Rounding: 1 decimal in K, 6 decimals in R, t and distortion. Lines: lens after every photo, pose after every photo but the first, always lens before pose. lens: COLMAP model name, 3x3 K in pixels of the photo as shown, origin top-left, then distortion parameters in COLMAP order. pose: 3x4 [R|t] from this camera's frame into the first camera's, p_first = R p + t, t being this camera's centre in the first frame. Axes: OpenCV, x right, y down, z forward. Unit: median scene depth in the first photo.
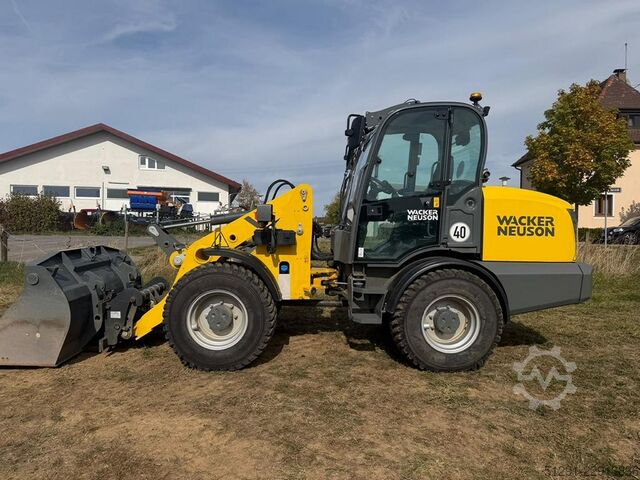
lens RADIAL K [[485.7, 0, 320.0], [0, 485.7, 240.0], [0, 0, 1]] dist [-0.006539, -0.005210]
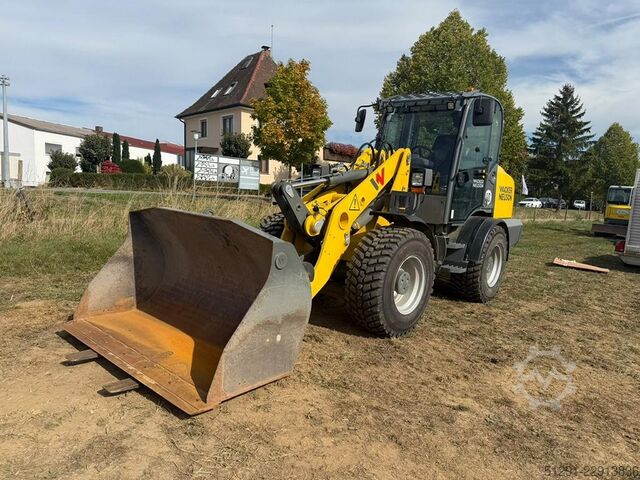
lens RADIAL K [[485.7, 0, 320.0], [0, 485.7, 240.0], [0, 0, 1]] dist [-0.006539, -0.005210]
pose [[0.663133, -0.056355, 0.746377, -0.973436], [-0.024807, 0.994959, 0.097164, -0.017338], [-0.748090, -0.082948, 0.658392, 0.445129]]
